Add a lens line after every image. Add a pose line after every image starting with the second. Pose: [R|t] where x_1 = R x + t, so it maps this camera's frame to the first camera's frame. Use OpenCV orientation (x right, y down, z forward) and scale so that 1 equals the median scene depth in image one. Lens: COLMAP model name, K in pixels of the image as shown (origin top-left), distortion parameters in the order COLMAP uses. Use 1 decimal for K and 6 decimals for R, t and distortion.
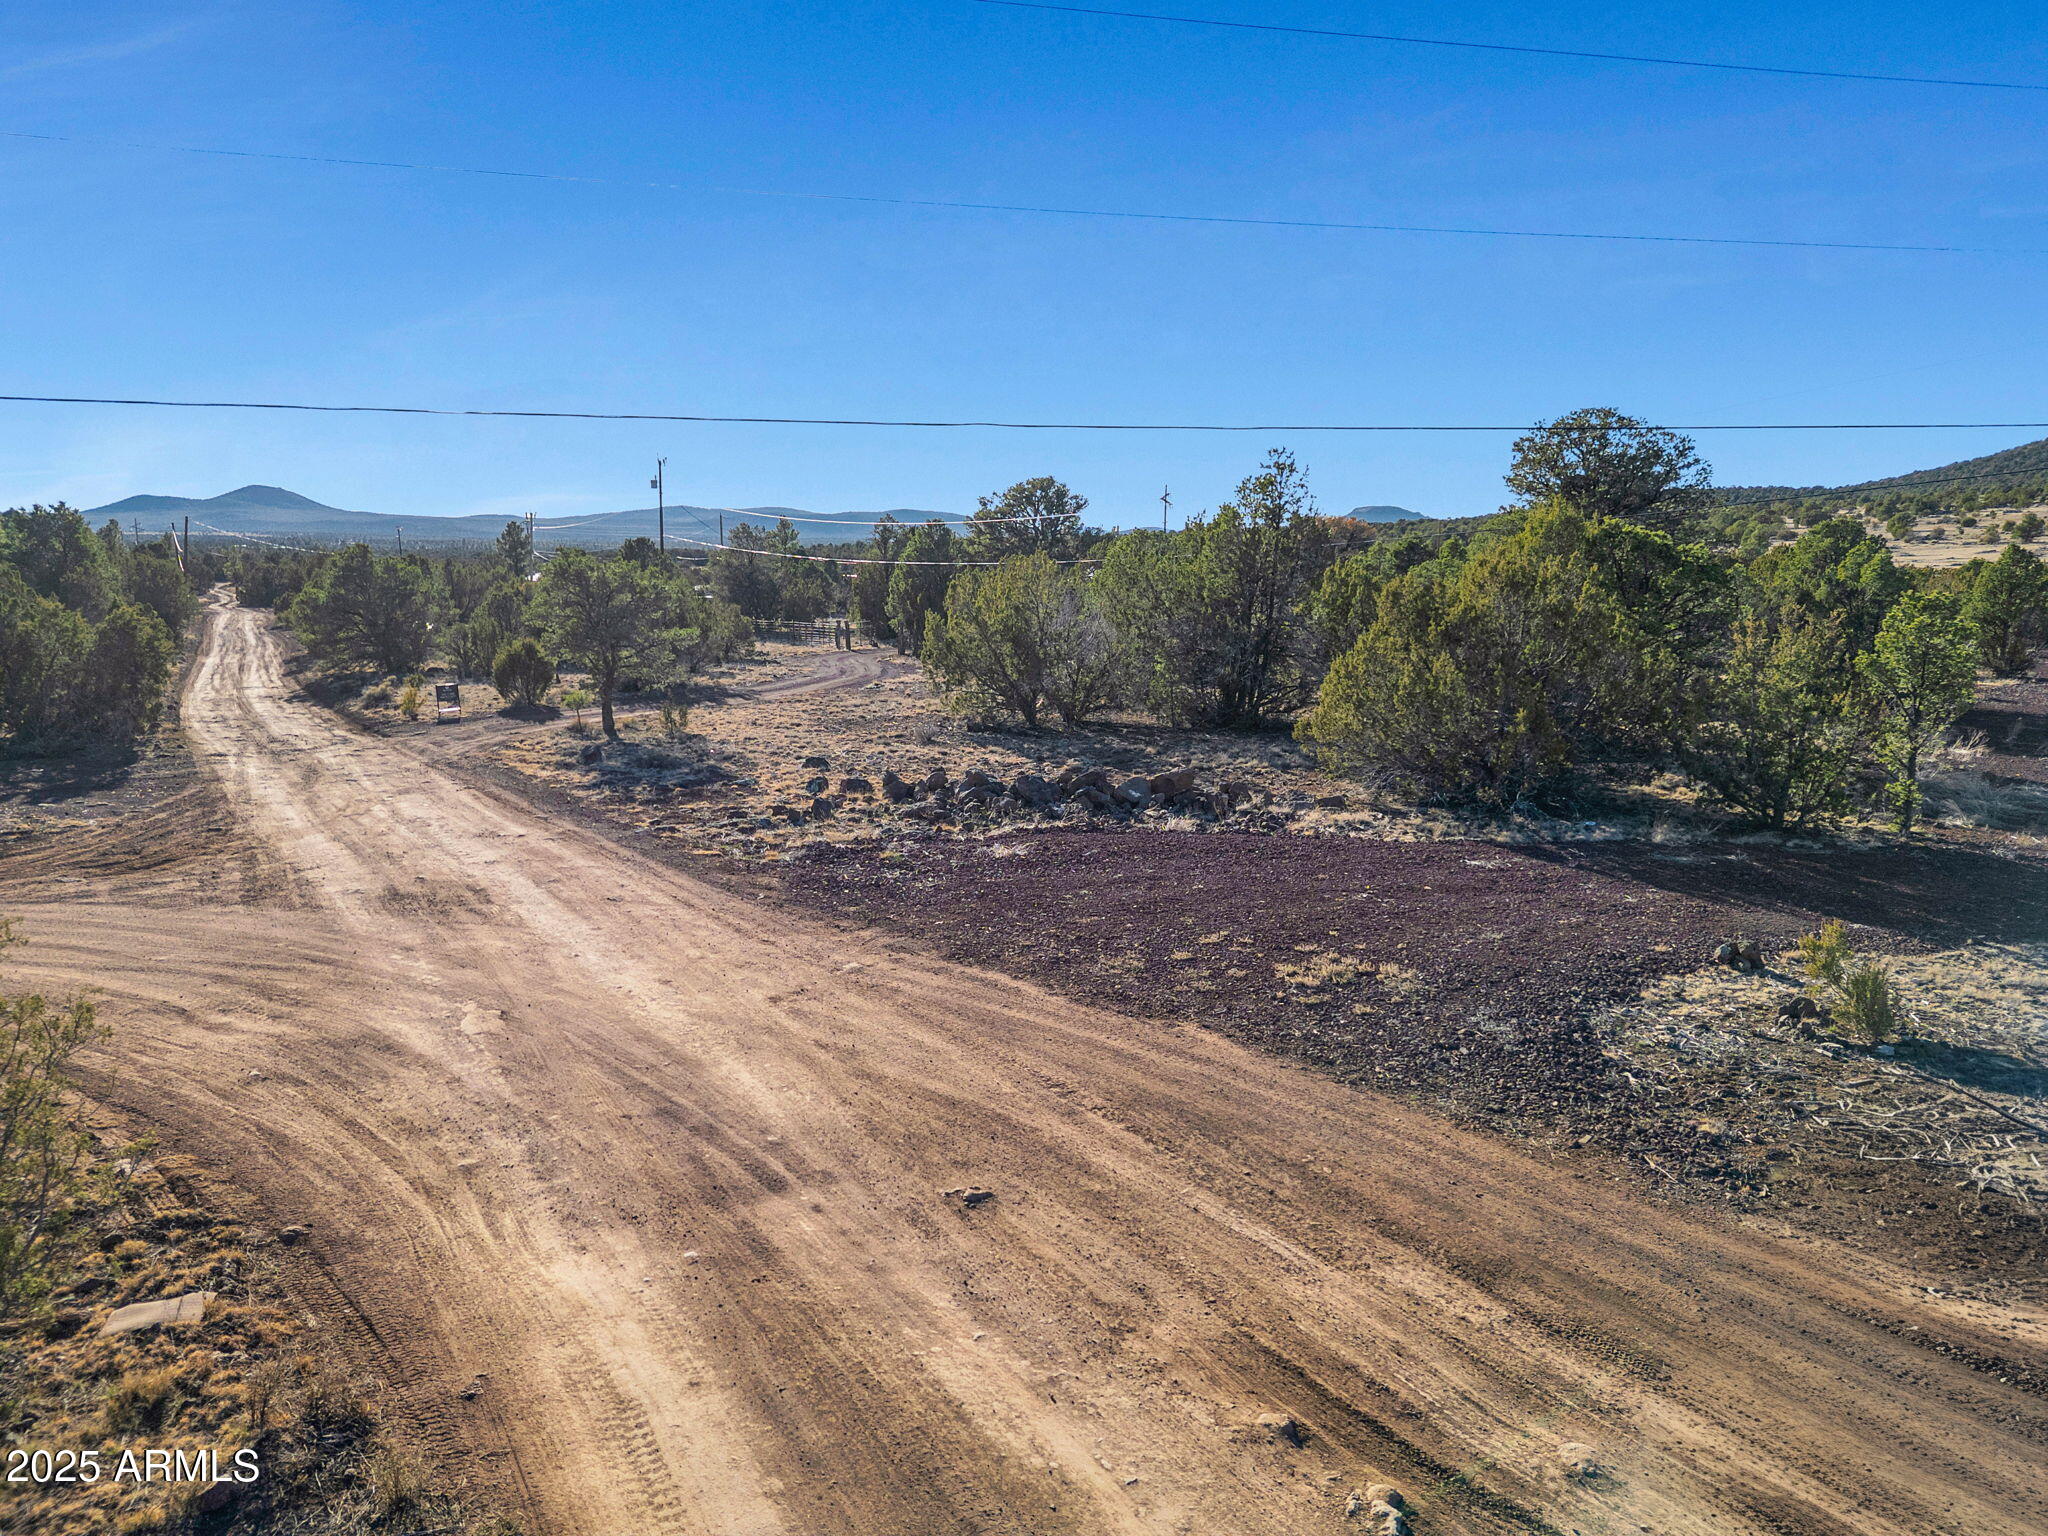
lens RADIAL K [[1434.1, 0, 1028.2], [0, 1434.1, 773.0], [0, 0, 1]] dist [0.081066, -0.086376]
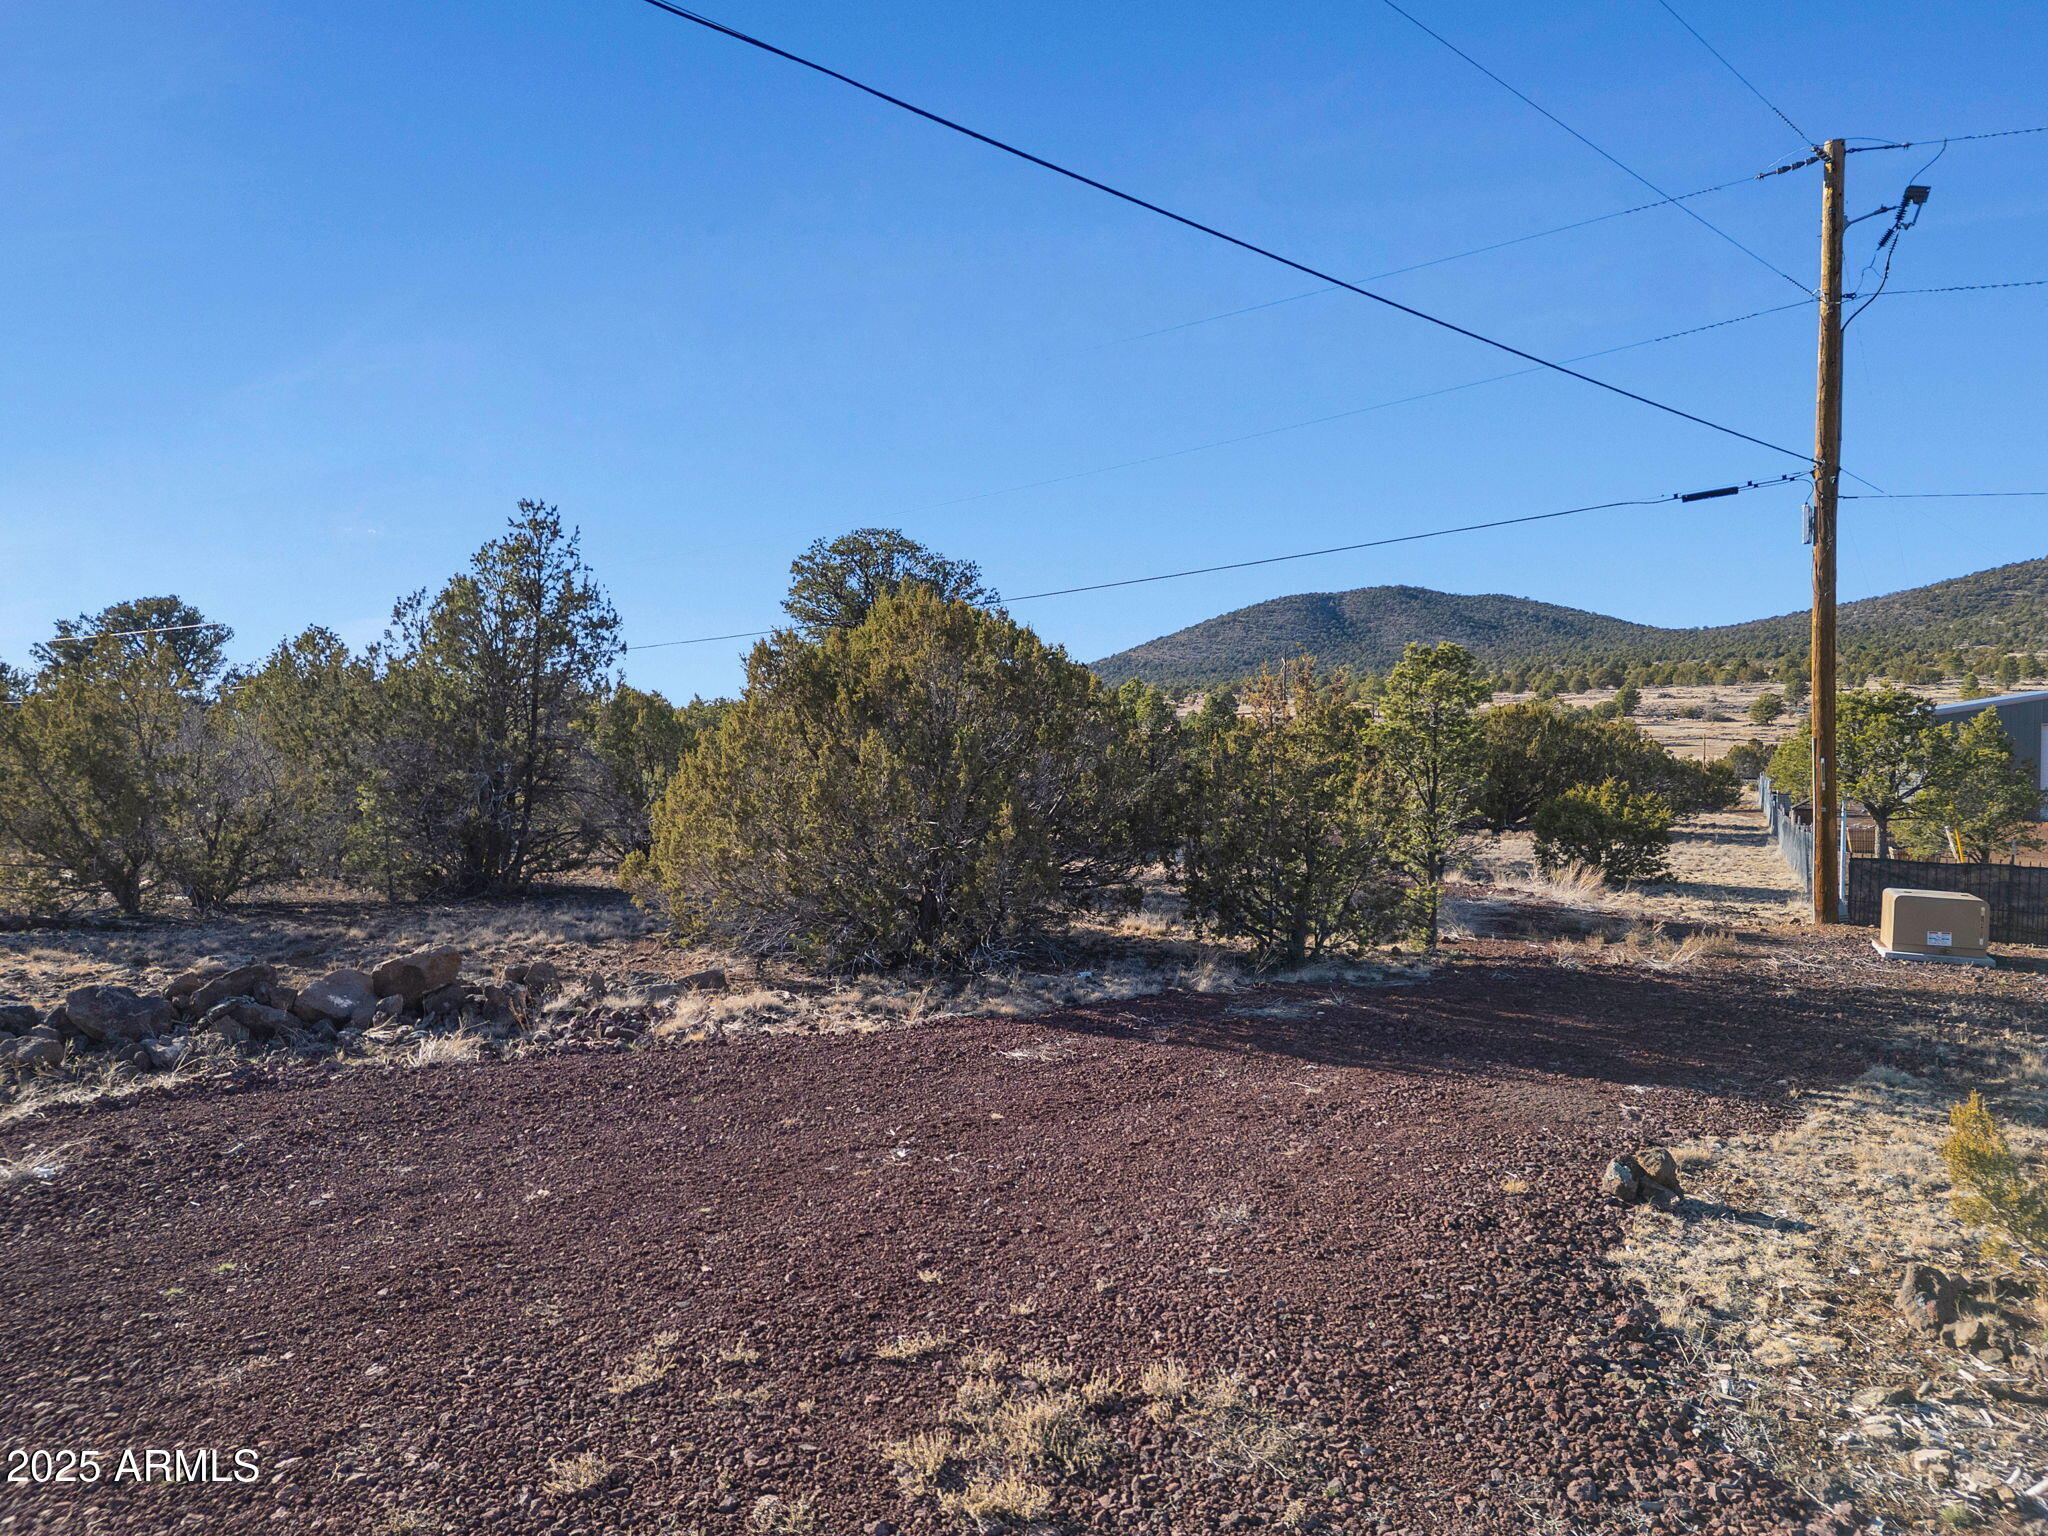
lens RADIAL K [[1434.1, 0, 1028.2], [0, 1434.1, 773.0], [0, 0, 1]] dist [0.081066, -0.086376]
pose [[0.858886, -0.019369, 0.511800, 0.016049], [0.087211, 0.990222, -0.108880, 0.009436], [-0.504687, 0.138150, 0.852177, 0.334618]]
